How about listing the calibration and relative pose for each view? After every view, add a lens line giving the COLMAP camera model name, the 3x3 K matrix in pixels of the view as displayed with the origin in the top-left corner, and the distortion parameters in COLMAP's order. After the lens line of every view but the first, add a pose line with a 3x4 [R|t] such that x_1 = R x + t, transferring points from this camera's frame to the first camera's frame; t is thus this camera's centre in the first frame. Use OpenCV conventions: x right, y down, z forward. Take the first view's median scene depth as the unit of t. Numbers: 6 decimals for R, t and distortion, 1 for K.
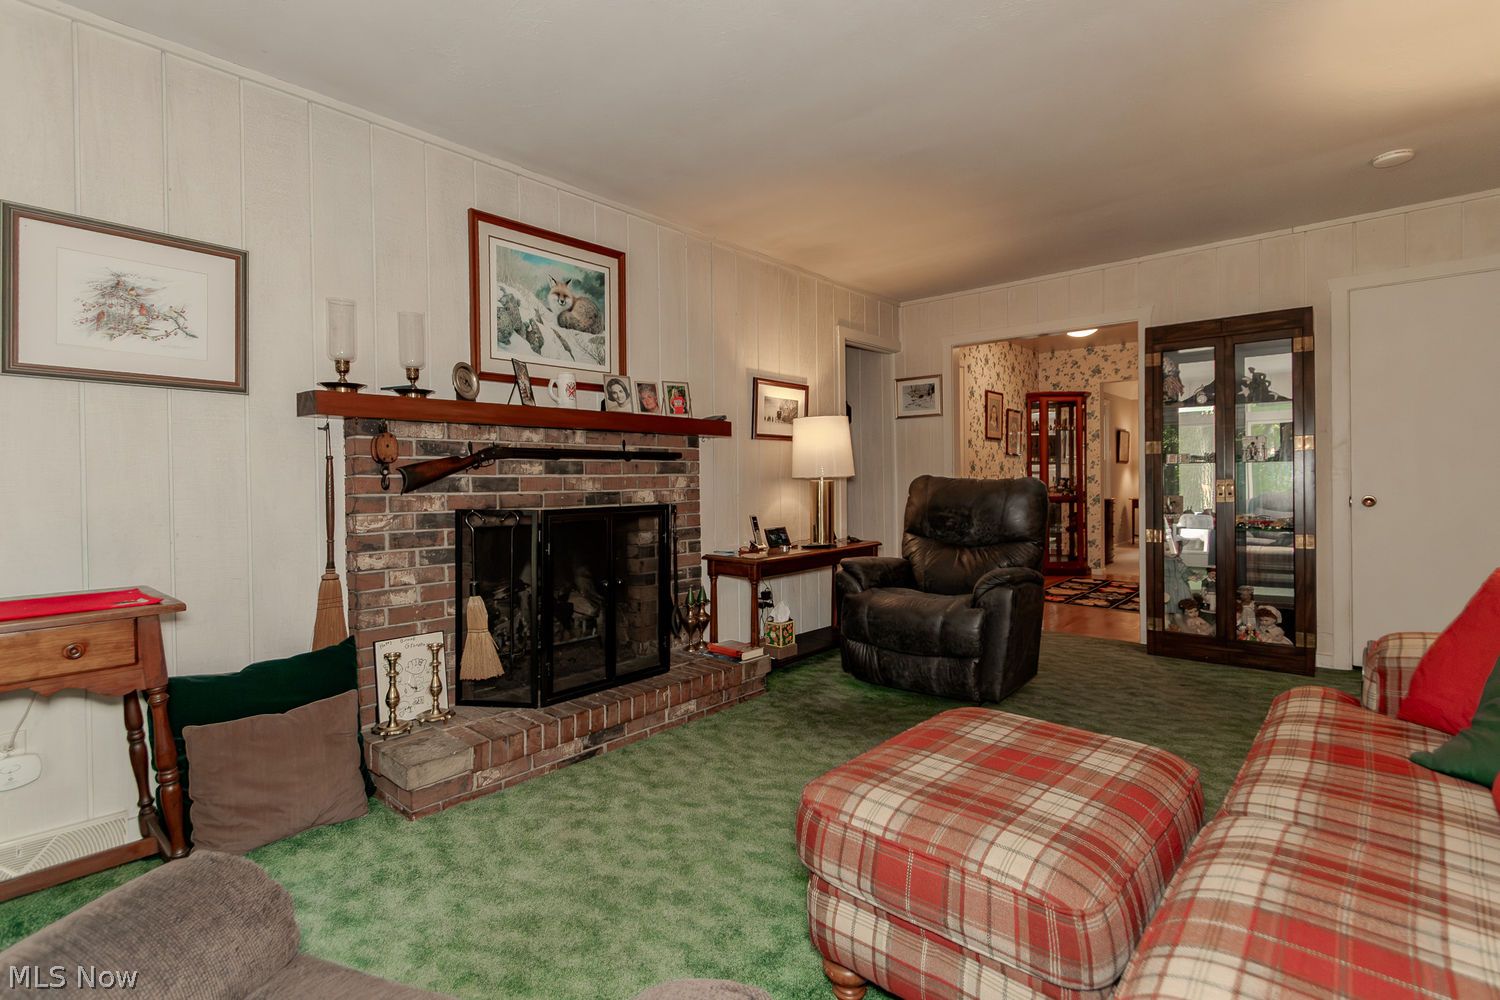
lens RADIAL K [[686.4, 0, 747.0], [0, 686.4, 477.0], [0, 0, 1]] dist [0.000221, -0.000037]
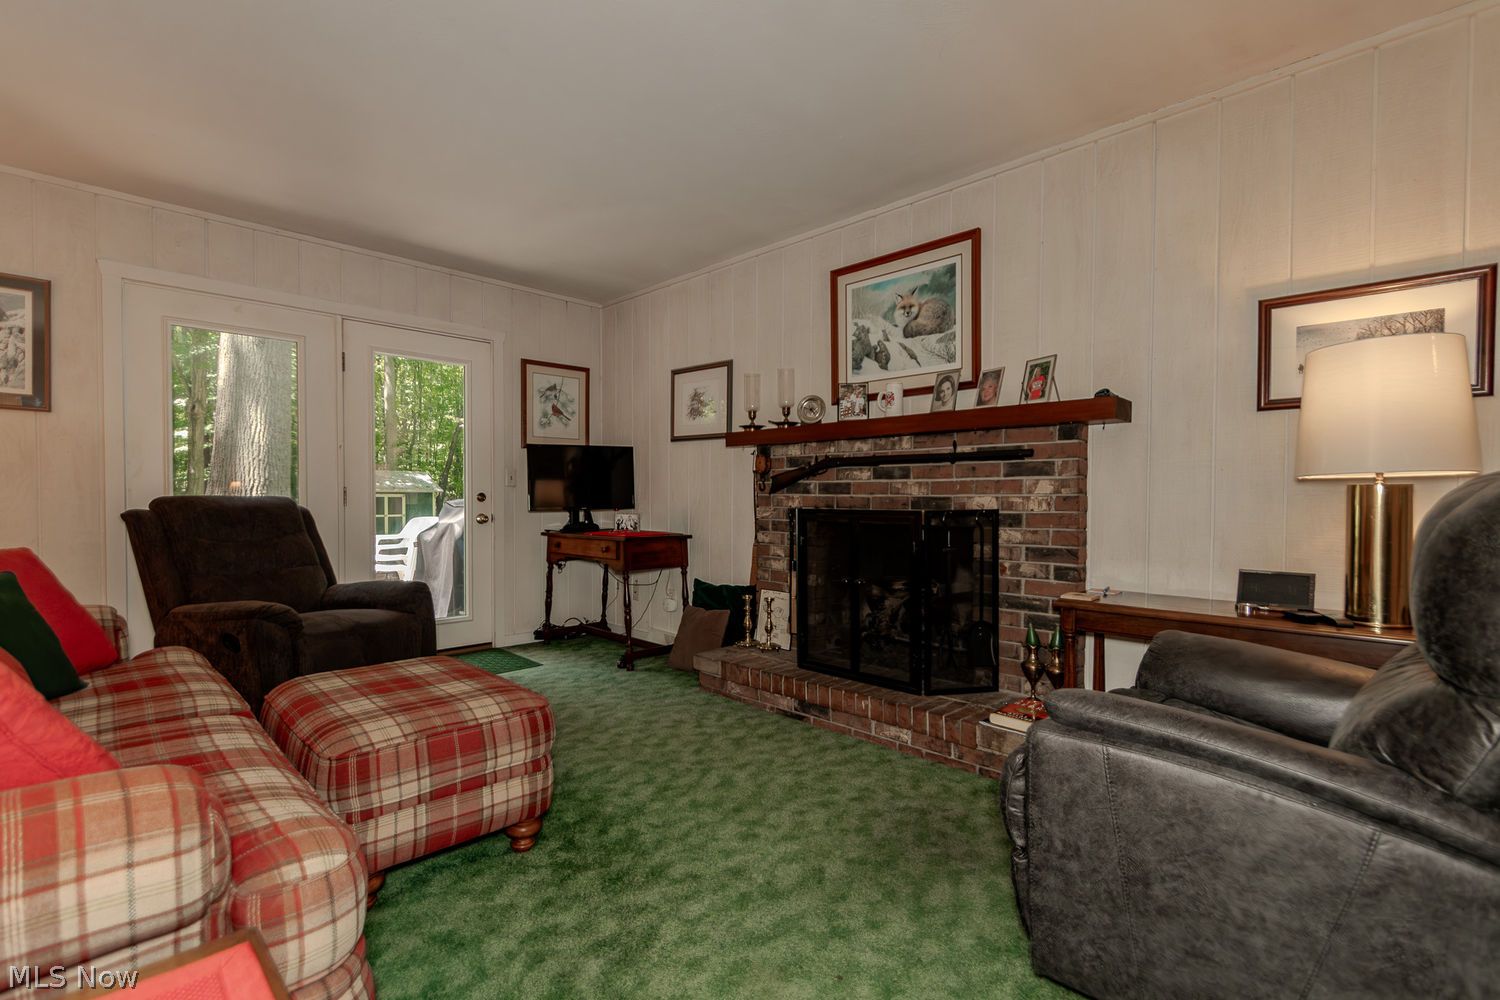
lens RADIAL K [[695.7, 0, 750.0], [0, 695.7, 500.0], [0, 0, 1]] dist [0.001143, -0.006087]
pose [[-0.042417, 0.018548, -0.998928, 0.826447], [0.003871, 0.999823, 0.018400, 0.007698], [0.999092, -0.003087, -0.042482, 0.832164]]
